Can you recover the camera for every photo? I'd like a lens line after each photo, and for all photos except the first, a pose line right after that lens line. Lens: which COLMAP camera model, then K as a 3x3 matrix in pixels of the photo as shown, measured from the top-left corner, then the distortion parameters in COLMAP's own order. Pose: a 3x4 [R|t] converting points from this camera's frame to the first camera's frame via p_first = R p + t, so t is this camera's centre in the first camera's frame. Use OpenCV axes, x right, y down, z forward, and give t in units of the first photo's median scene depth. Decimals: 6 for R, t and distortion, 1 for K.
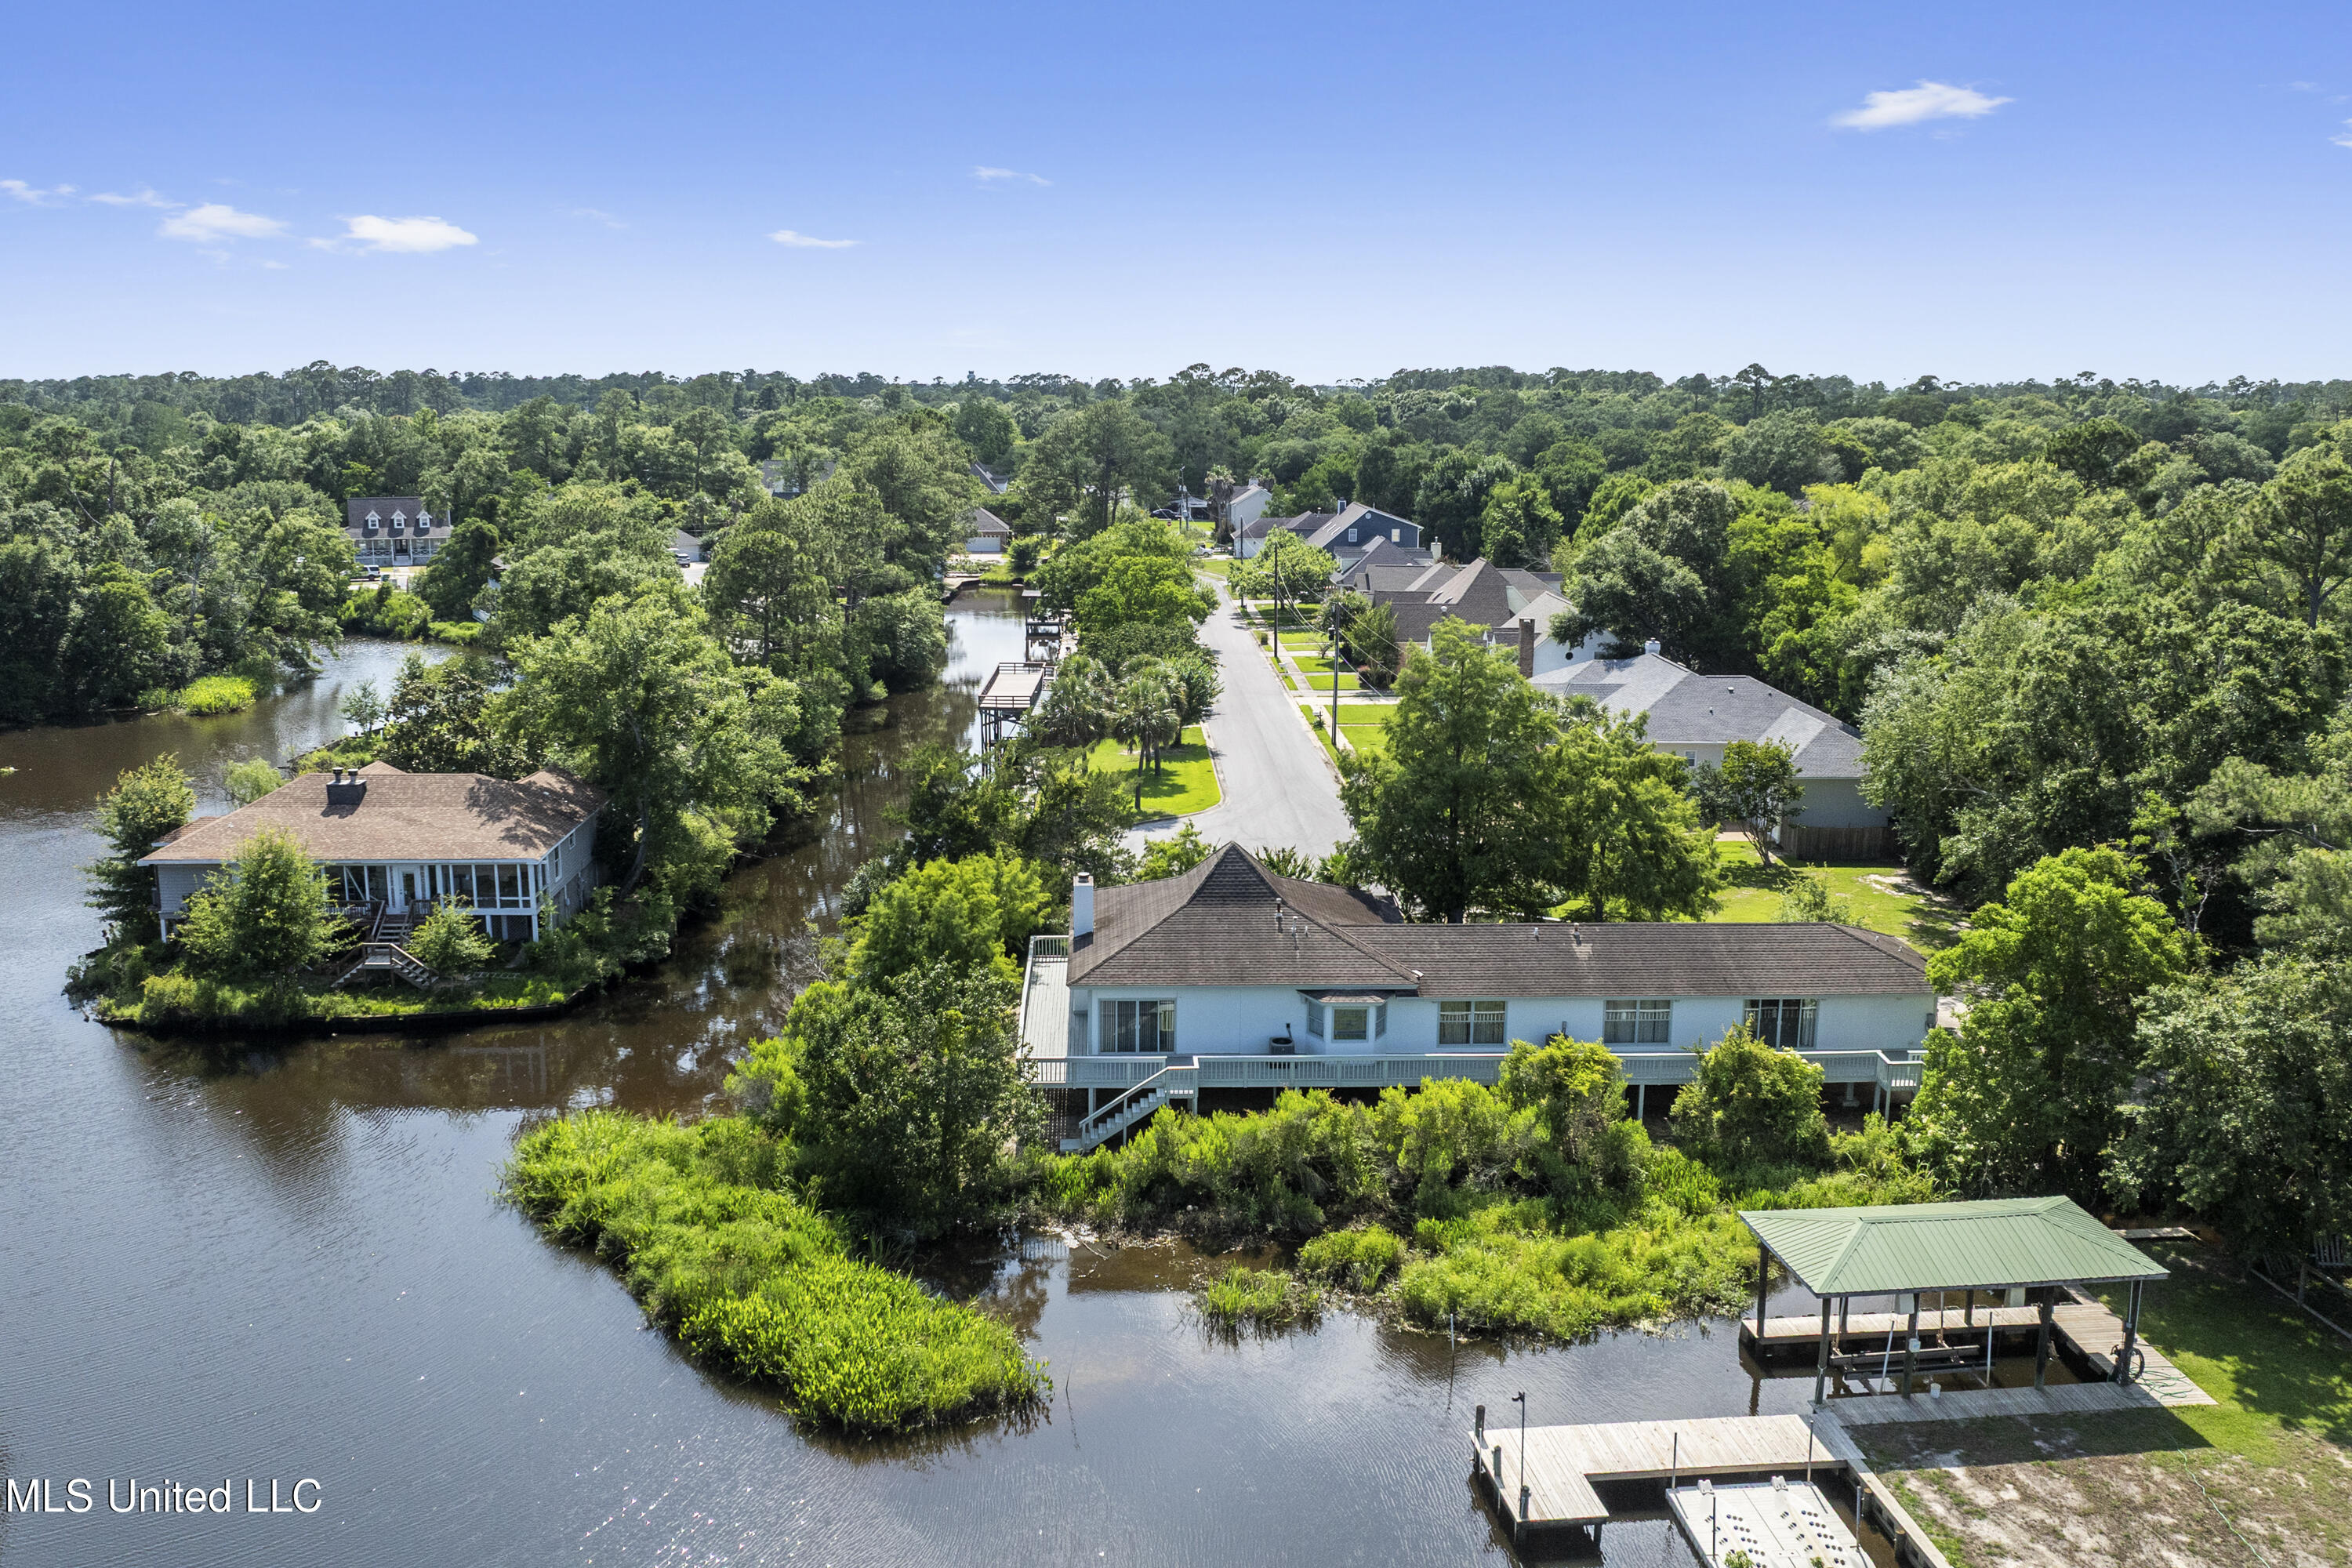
lens RADIAL K [[1934.8, 0, 1176.0], [0, 1934.8, 784.0], [0, 0, 1]] dist [-0.022133, 0.001288]
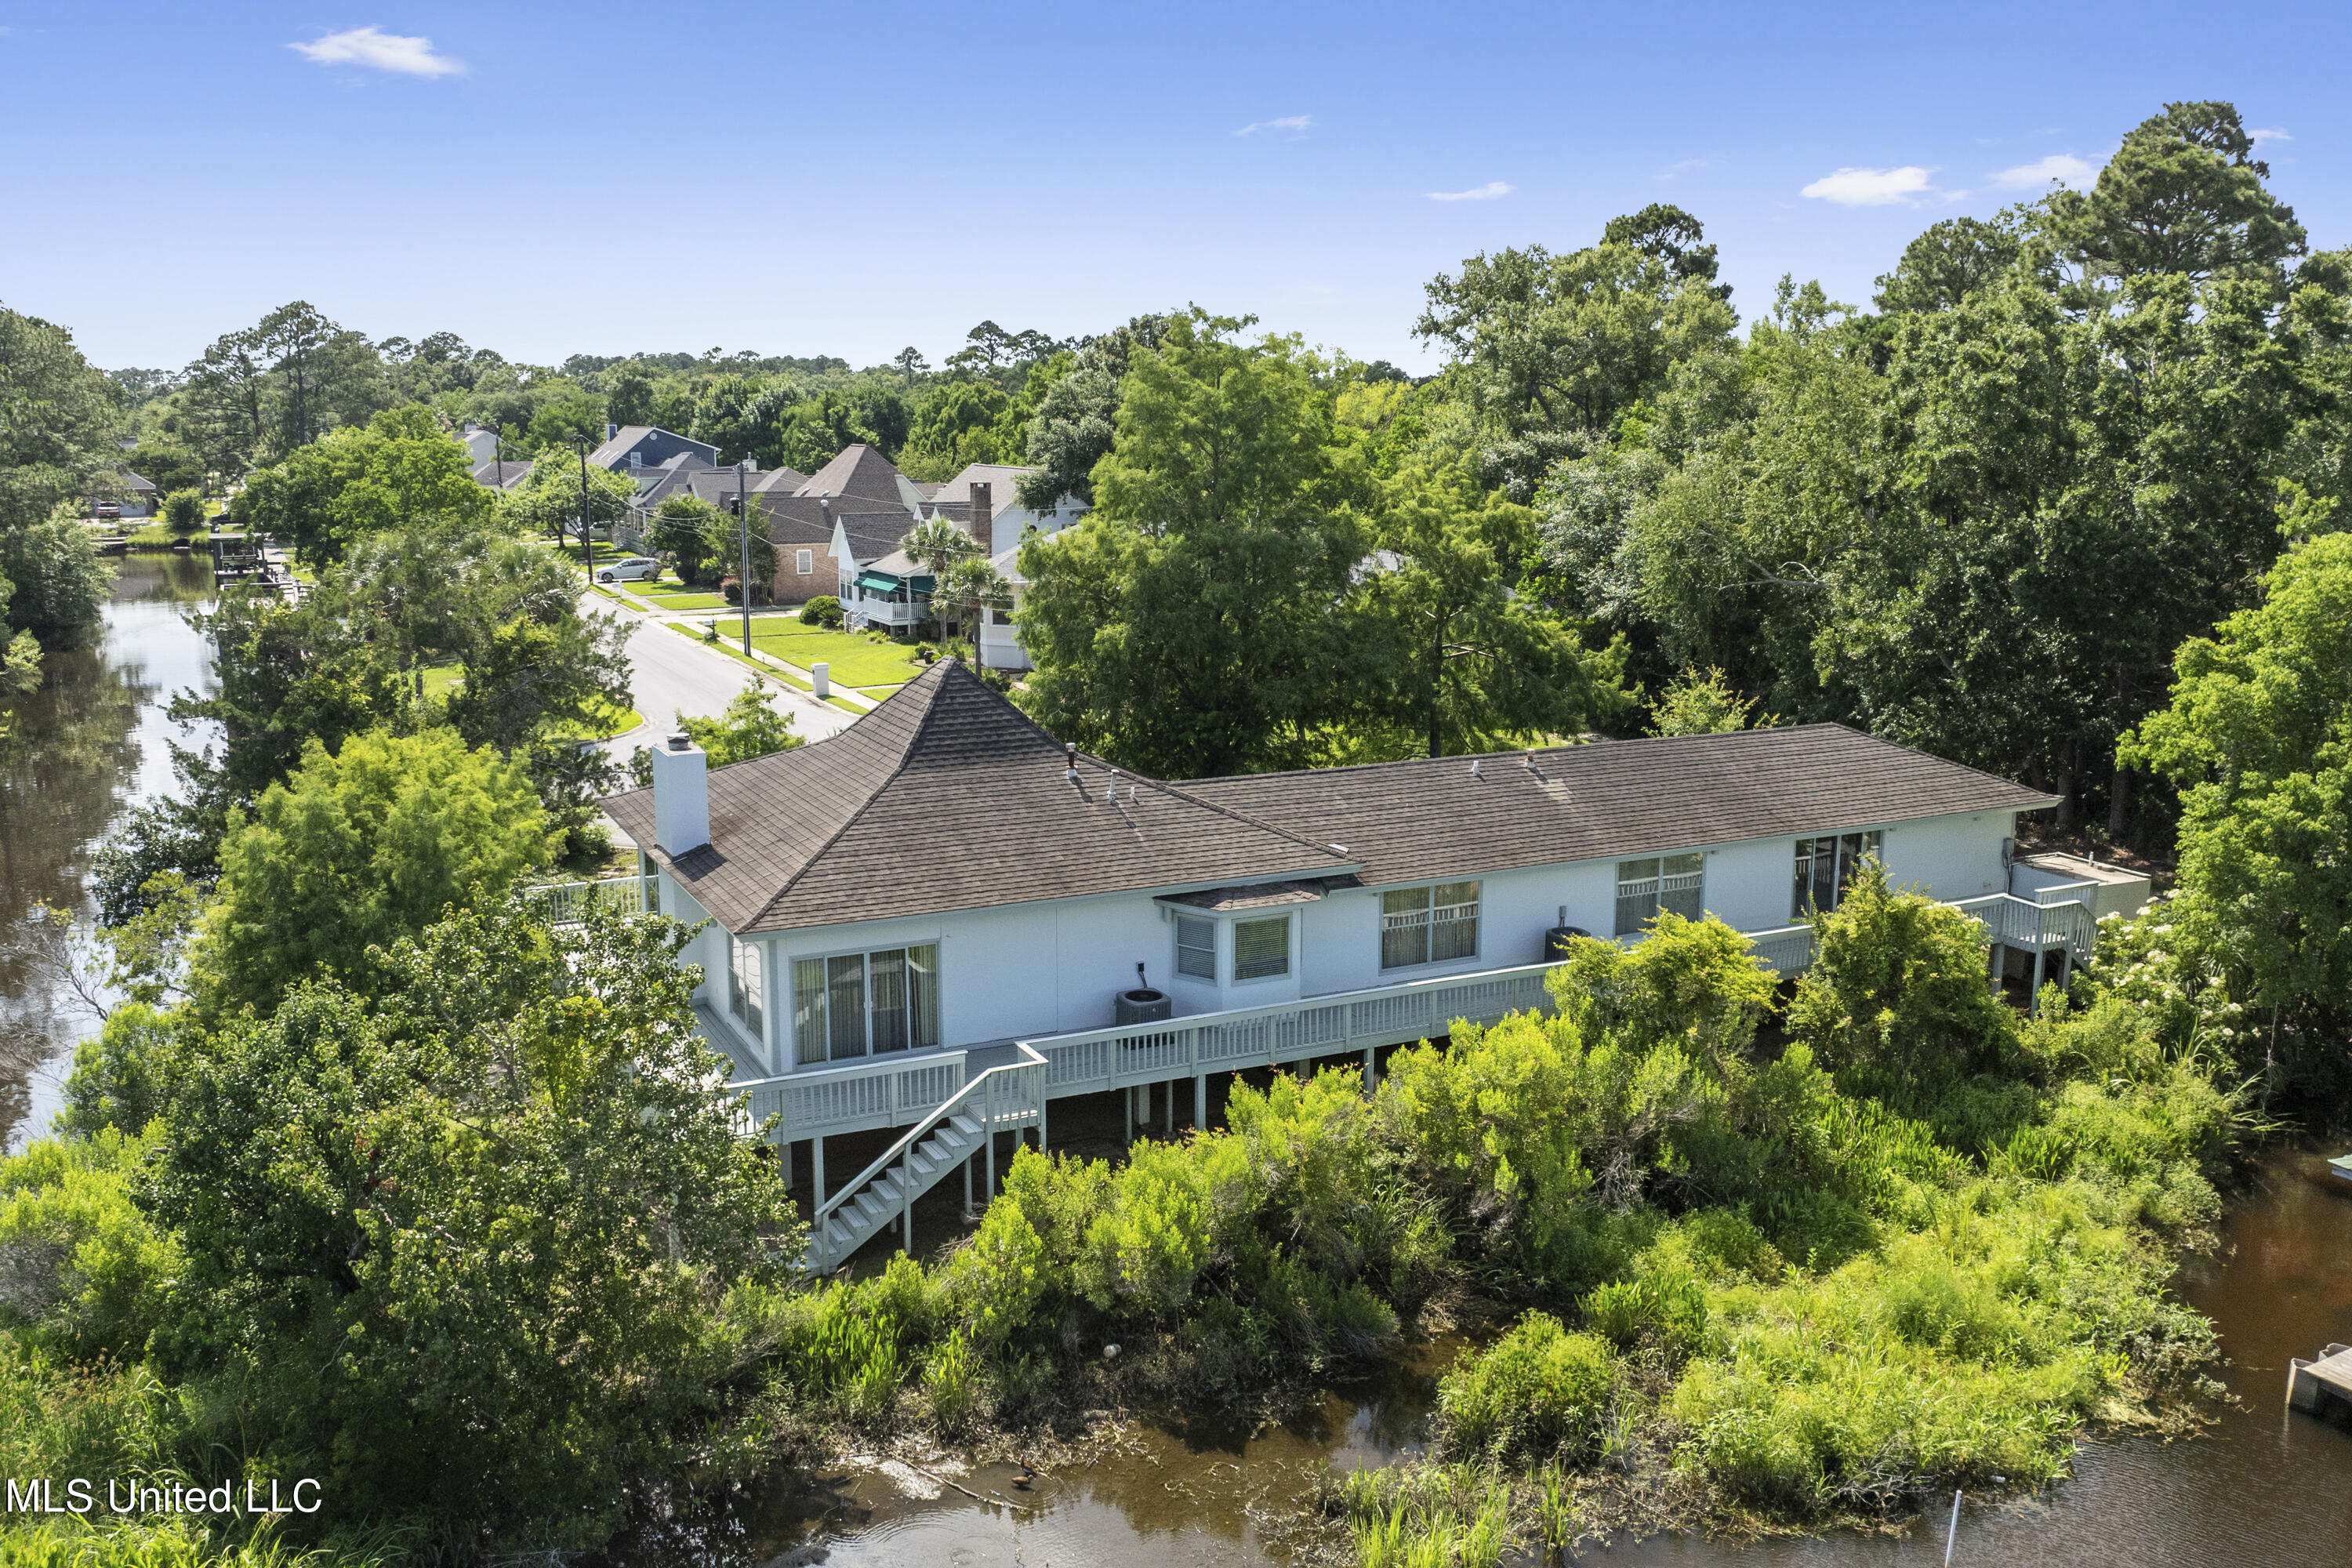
lens RADIAL K [[1934.8, 0, 1176.0], [0, 1934.8, 784.0], [0, 0, 1]] dist [-0.022133, 0.001288]
pose [[0.910987, -0.081799, 0.404243, -0.145846], [0.084817, 0.996341, 0.010470, 0.069584], [-0.403620, 0.024749, 0.914592, 0.505592]]
